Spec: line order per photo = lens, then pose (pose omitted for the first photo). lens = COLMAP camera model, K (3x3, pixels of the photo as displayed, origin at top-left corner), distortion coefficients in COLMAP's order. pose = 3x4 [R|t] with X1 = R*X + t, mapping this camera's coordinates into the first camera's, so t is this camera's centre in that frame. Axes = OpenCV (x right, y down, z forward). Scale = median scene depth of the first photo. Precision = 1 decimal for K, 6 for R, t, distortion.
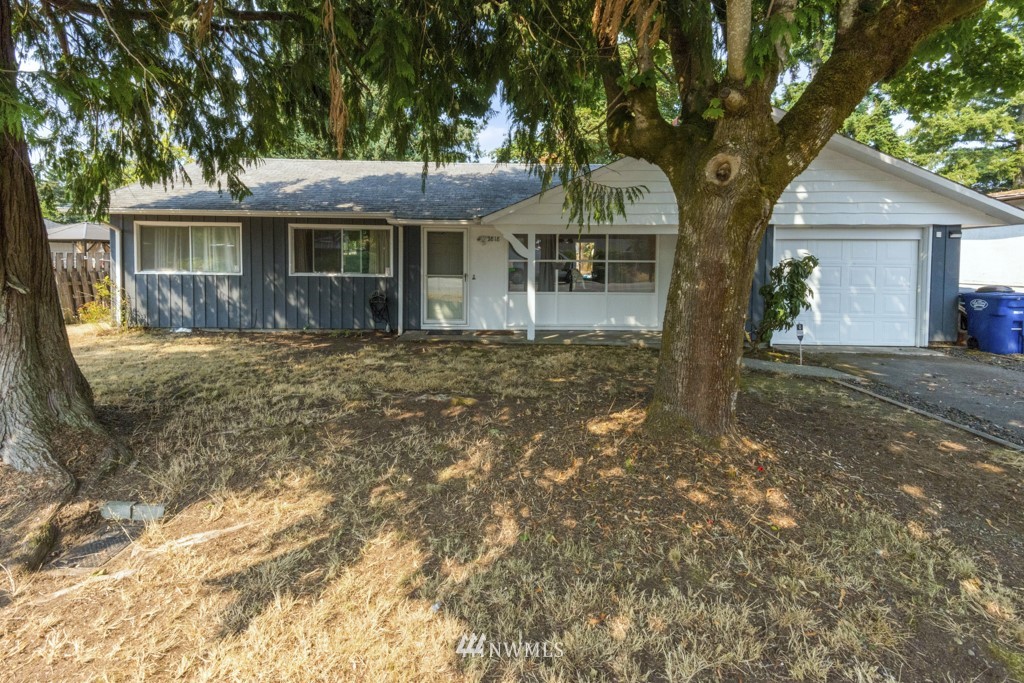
lens RADIAL K [[478.8, 0, 512.1], [0, 478.8, 260.8], [0, 0, 1]] dist [0.022858, -0.000715]
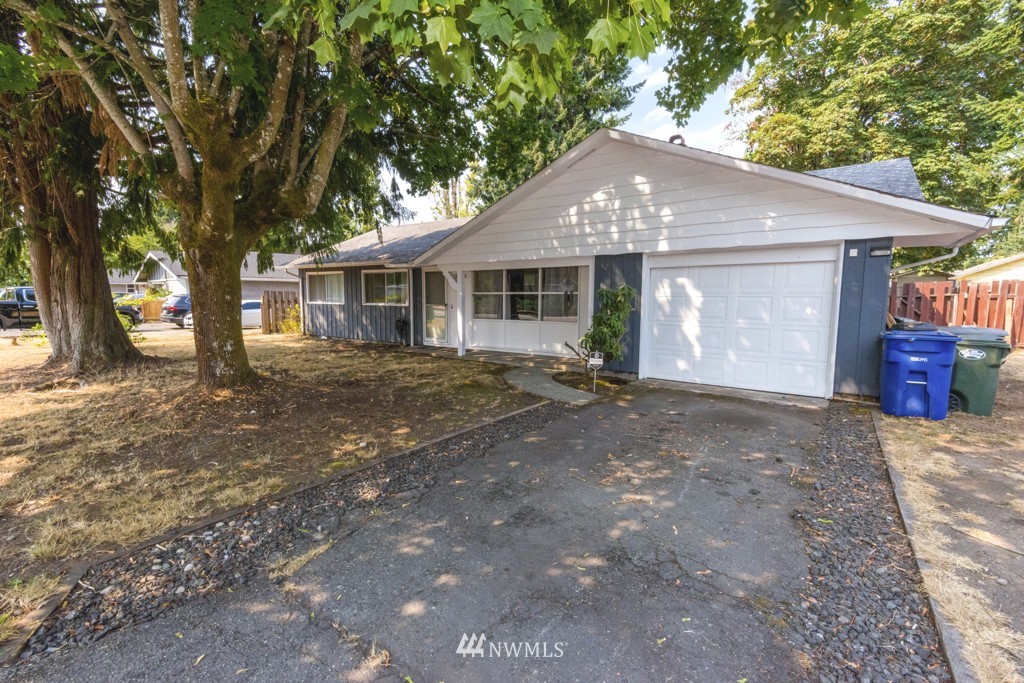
lens RADIAL K [[472.6, 0, 512.0], [0, 472.6, 341.5], [0, 0, 1]] dist [0.002002, -0.000073]
pose [[0.799001, 0.051926, -0.599084, 0.827670], [0.003592, 0.995835, 0.091106, 0.012782], [0.601319, -0.074945, 0.795486, 0.082572]]
